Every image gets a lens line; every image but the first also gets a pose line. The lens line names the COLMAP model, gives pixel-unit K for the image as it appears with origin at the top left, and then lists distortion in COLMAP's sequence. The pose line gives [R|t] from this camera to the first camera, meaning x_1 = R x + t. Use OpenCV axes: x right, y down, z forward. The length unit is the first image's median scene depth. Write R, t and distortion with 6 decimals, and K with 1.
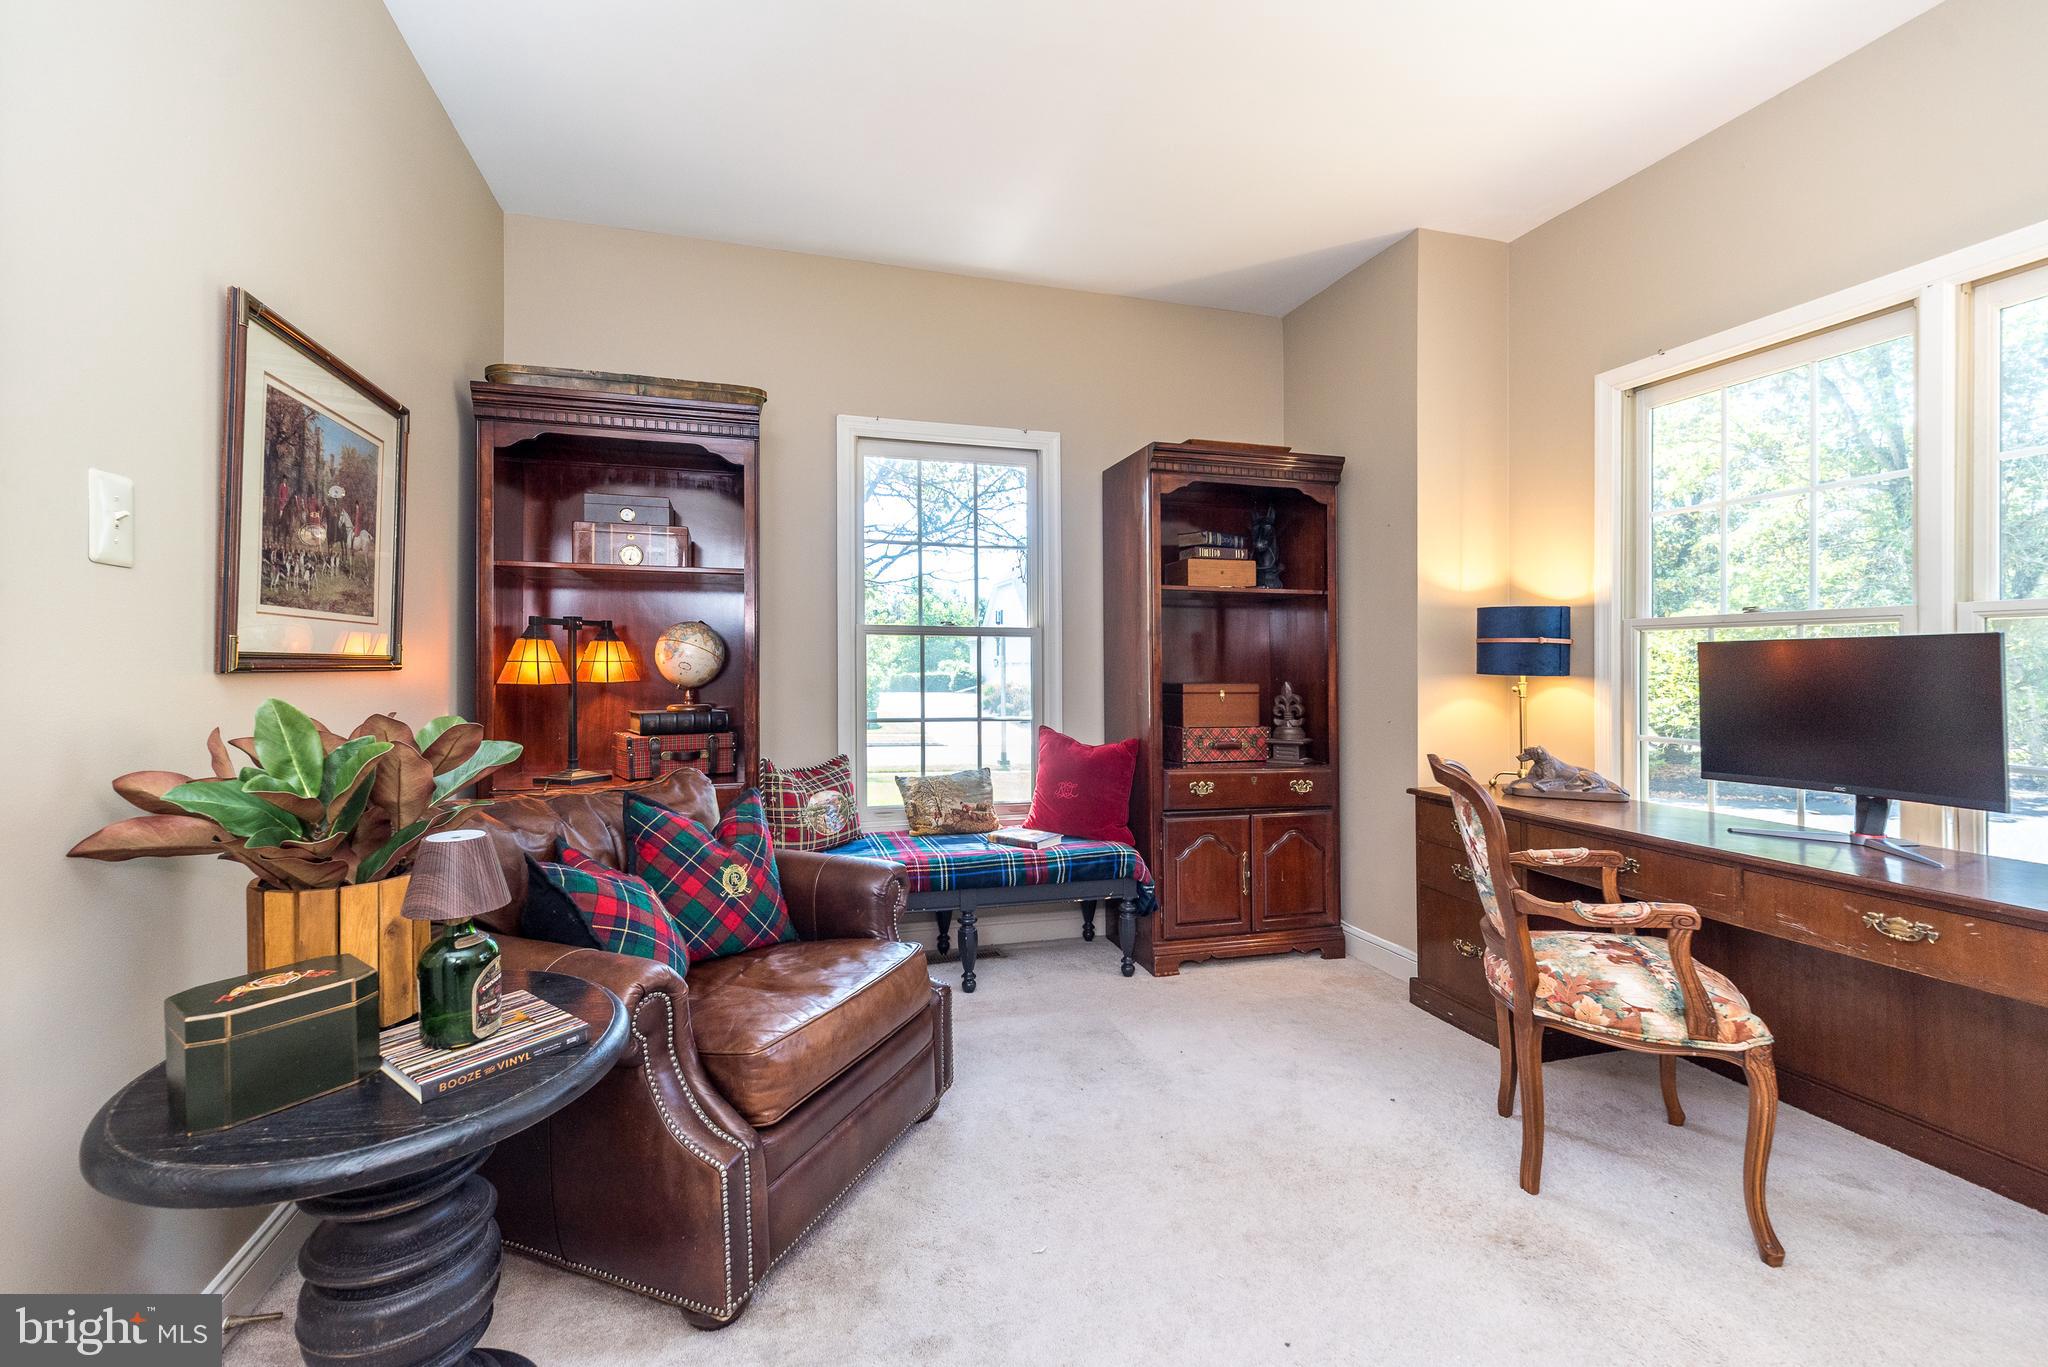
lens RADIAL K [[892.7, 0, 1024.4], [0, 892.7, 639.7], [0, 0, 1]] dist [0.000726, 0.000447]
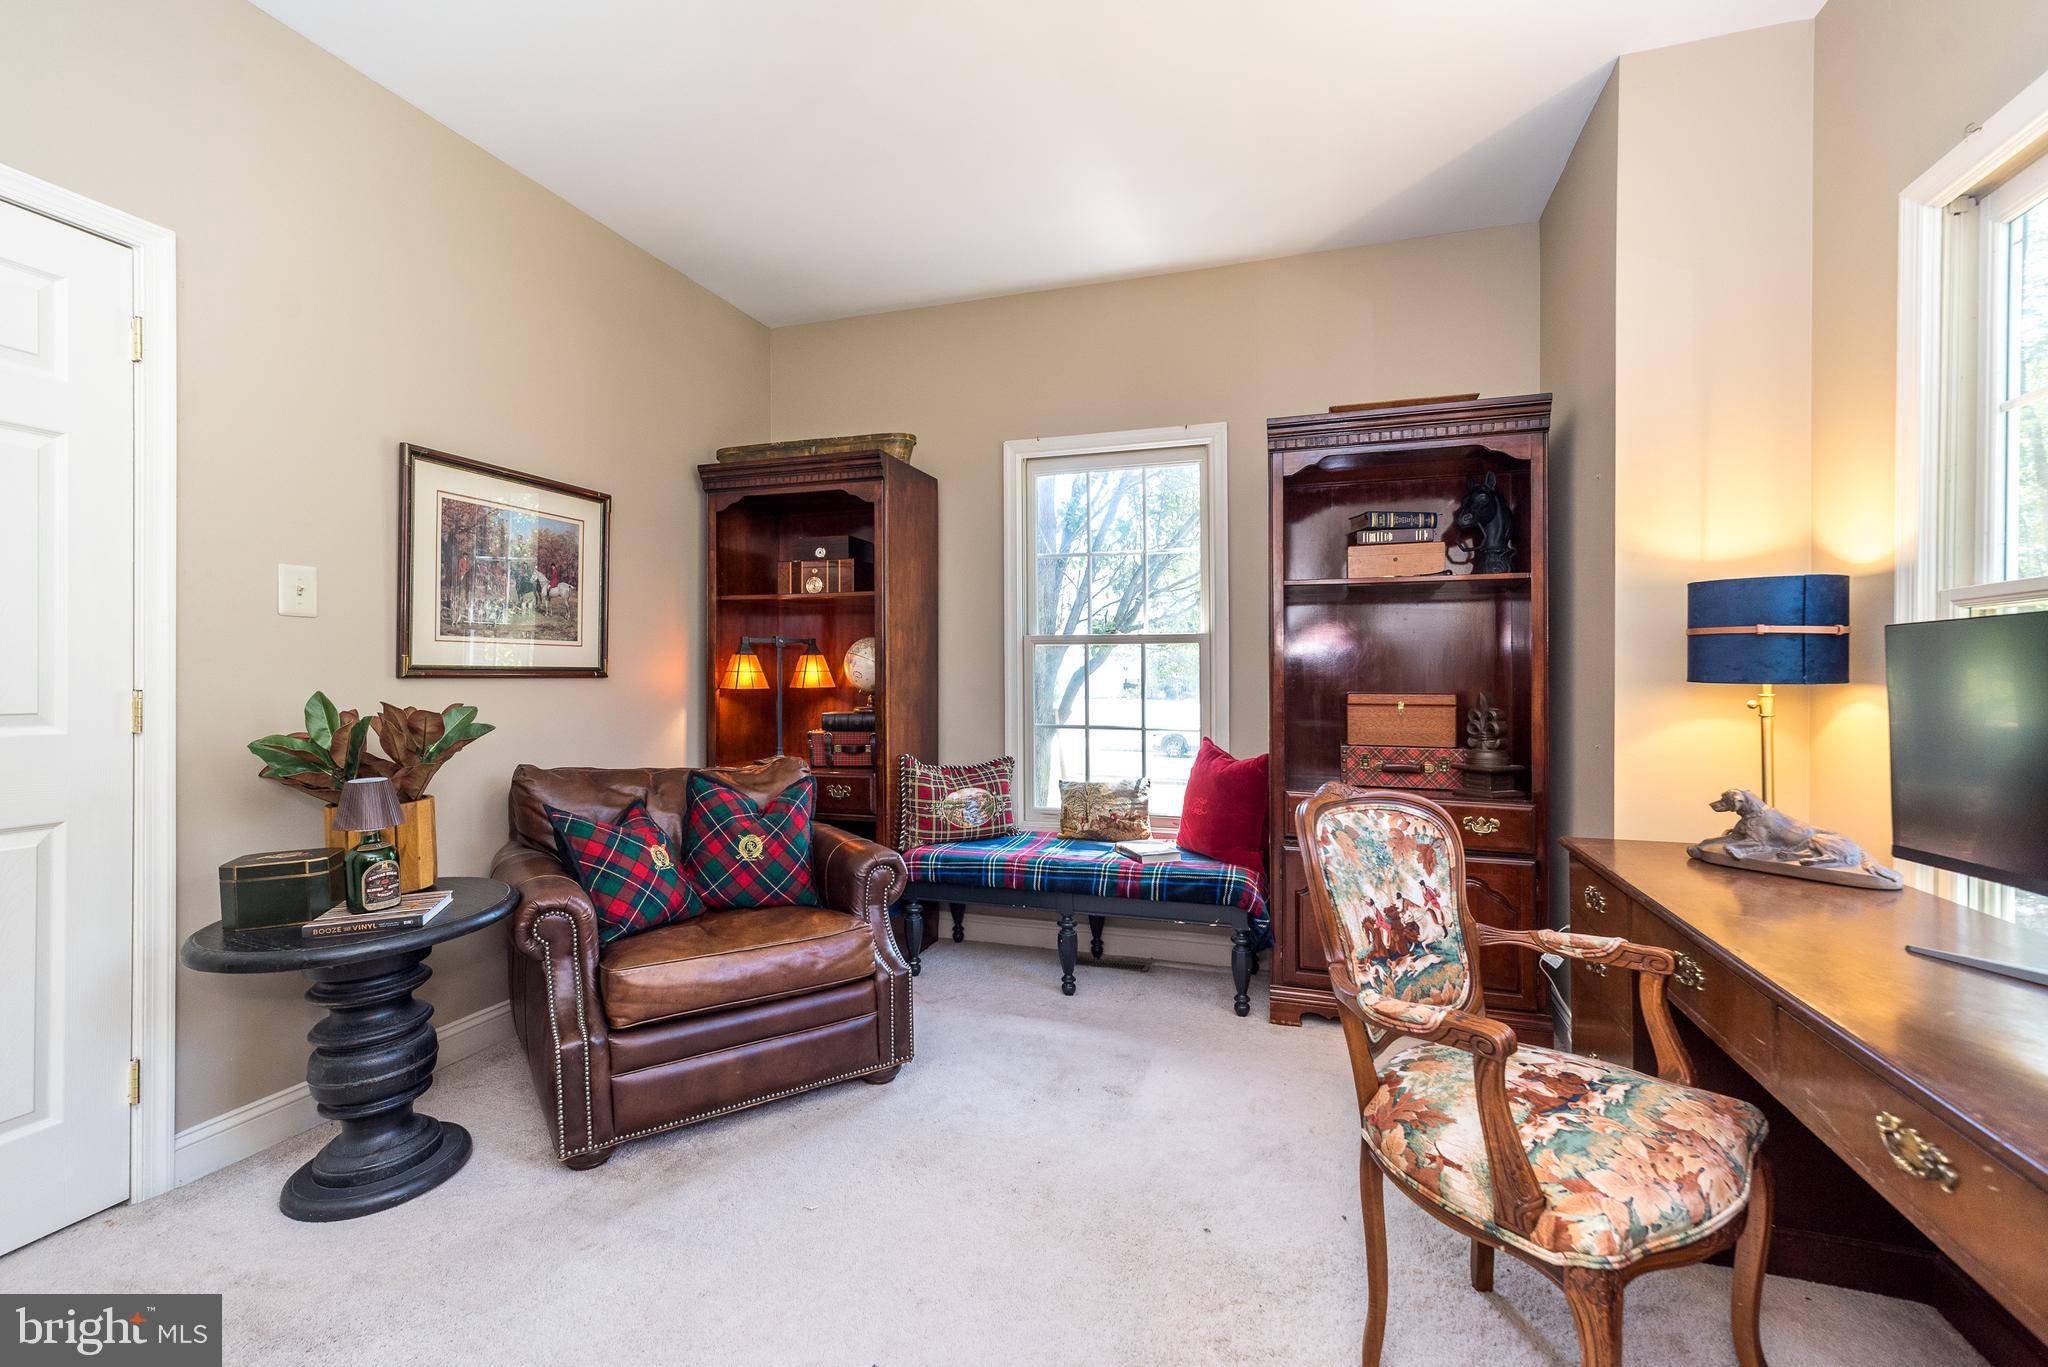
lens RADIAL K [[886.2, 0, 1021.2], [0, 886.2, 660.0], [0, 0, 1]] dist [0.010718, 0.000082]
pose [[0.821293, -0.014094, -0.570332, 0.462414], [0.019125, 0.999813, 0.002834, 0.009887], [0.570186, -0.013235, 0.821409, 0.142297]]
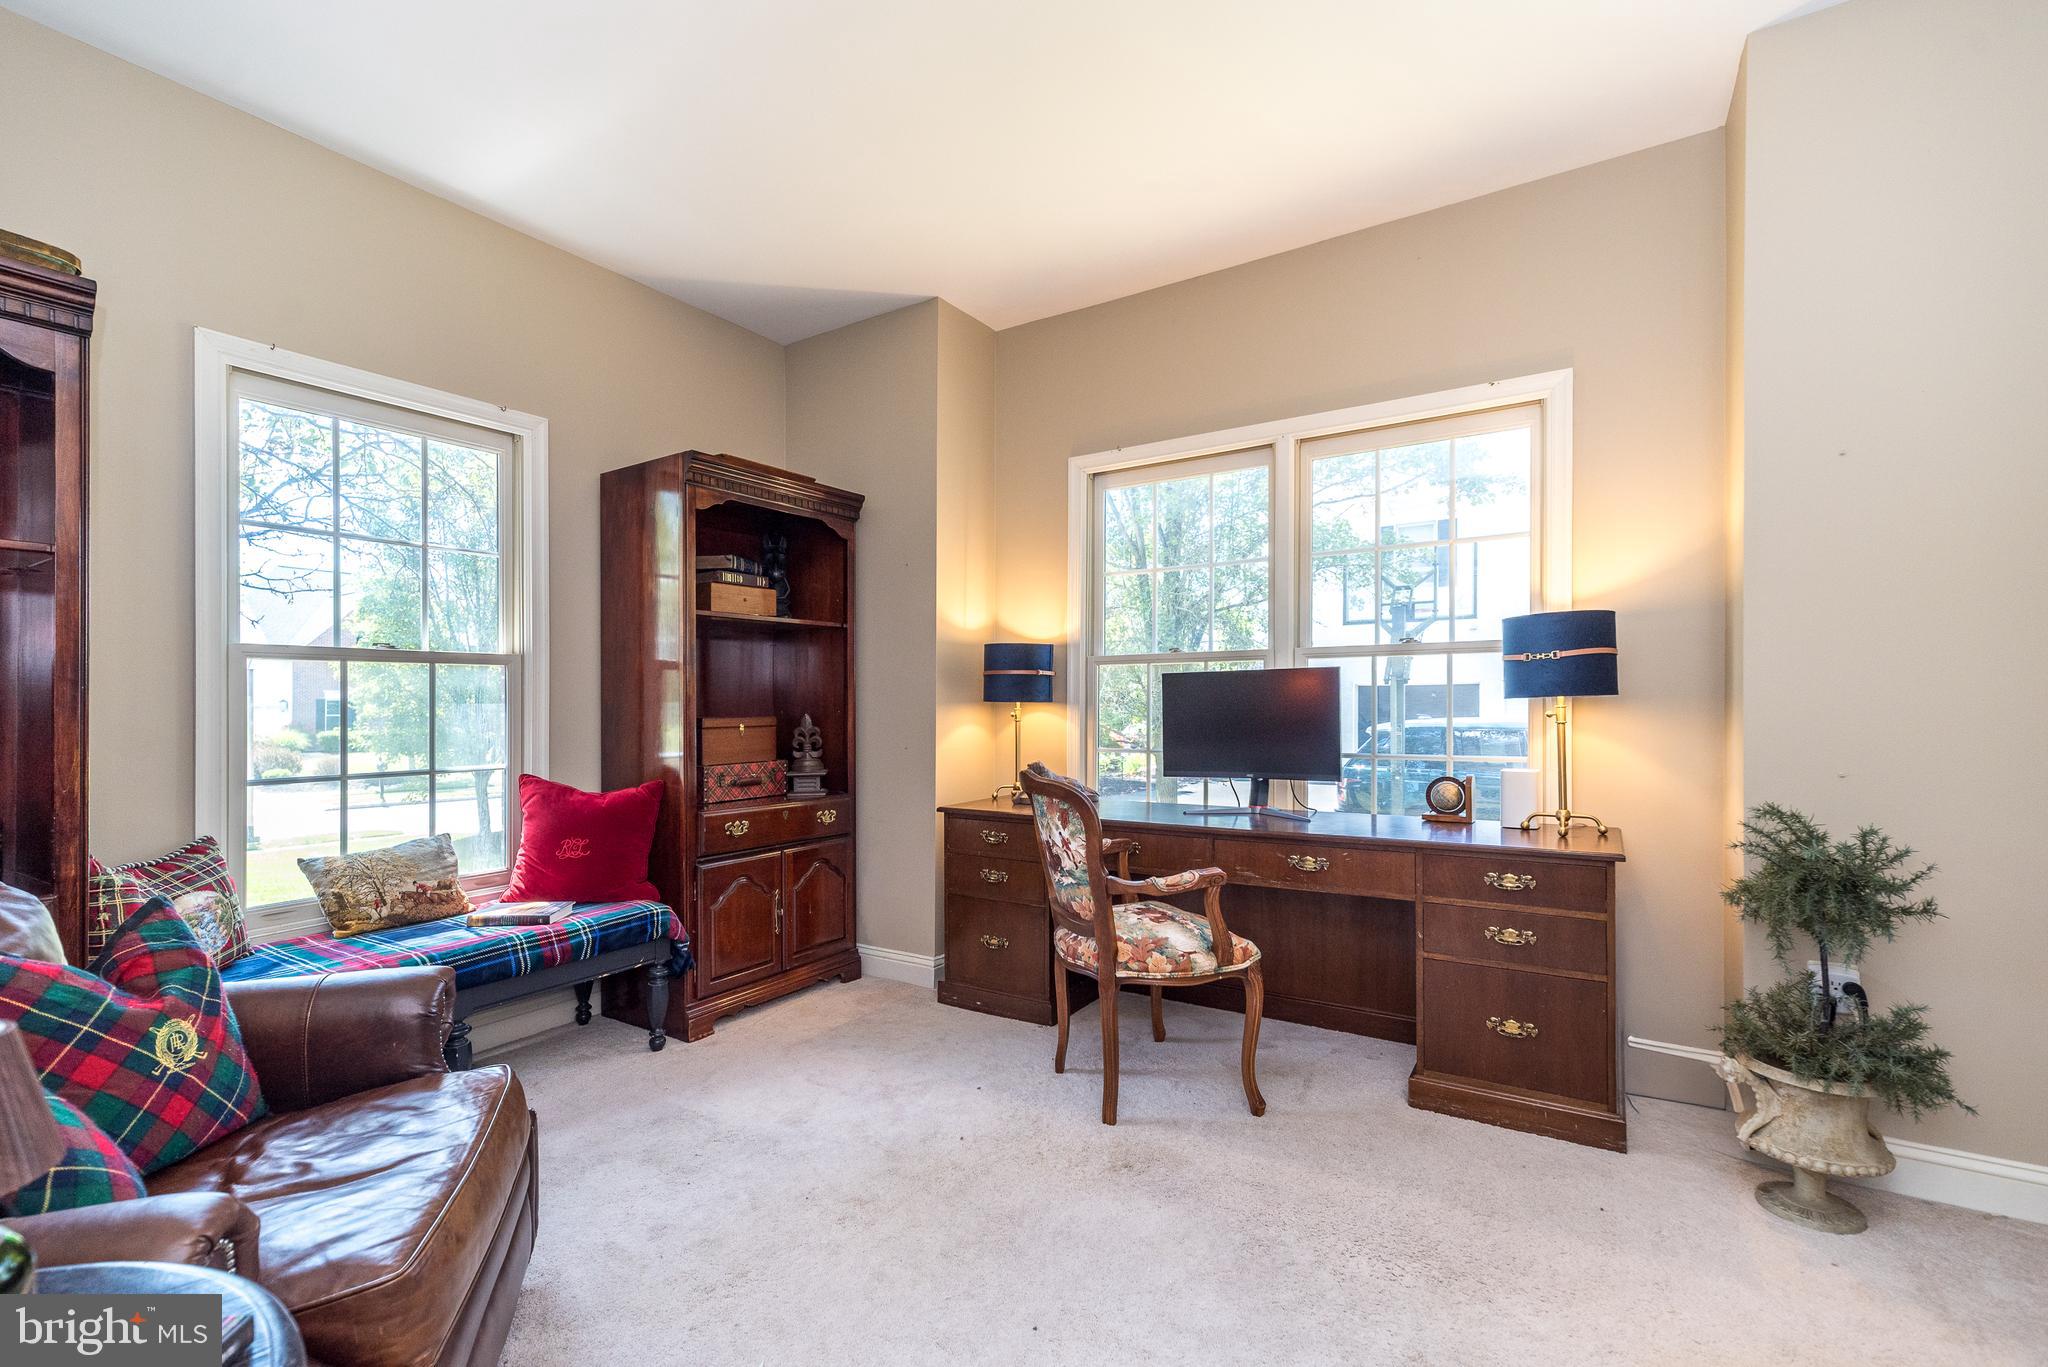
lens RADIAL K [[892.3, 0, 1028.9], [0, 892.3, 678.7], [0, 0, 1]] dist [0.002274, 0.000385]
pose [[0.755908, 0.003961, 0.654666, -0.192305], [-0.004419, 0.999990, -0.000948, 0.009119], [-0.654663, -0.002176, 0.755918, 0.096687]]
